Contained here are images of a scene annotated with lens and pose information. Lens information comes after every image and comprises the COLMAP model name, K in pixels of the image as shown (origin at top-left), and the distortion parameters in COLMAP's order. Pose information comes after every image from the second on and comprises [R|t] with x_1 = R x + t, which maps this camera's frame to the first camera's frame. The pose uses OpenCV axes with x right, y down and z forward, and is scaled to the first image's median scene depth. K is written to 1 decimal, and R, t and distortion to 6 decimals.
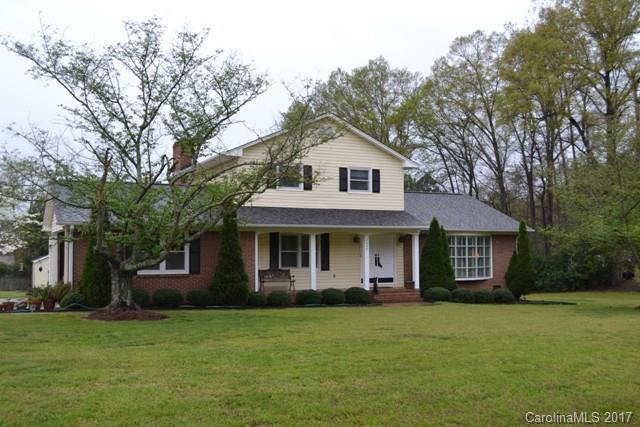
lens RADIAL K [[661.8, 0, 320.9], [0, 661.8, 215.5], [0, 0, 1]] dist [-0.026870, 0.000000]
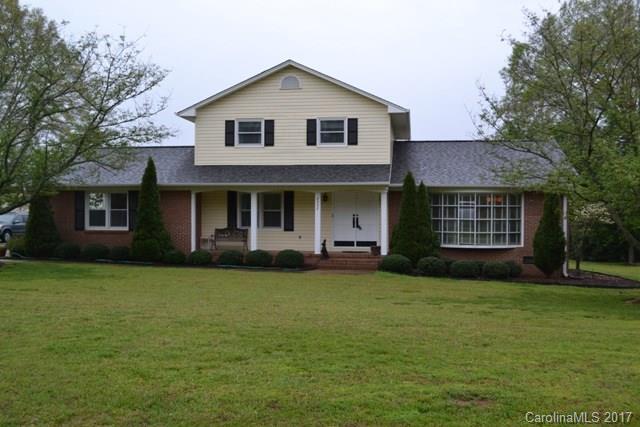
lens RADIAL K [[661.8, 0, 320.4], [0, 661.8, 210.9], [0, 0, 1]] dist [-0.026870, 0.000000]
pose [[0.833386, 0.007020, -0.552647, 0.548557], [0.022193, 0.998688, 0.046153, 0.012150], [0.552246, -0.050728, 0.832137, 0.242025]]
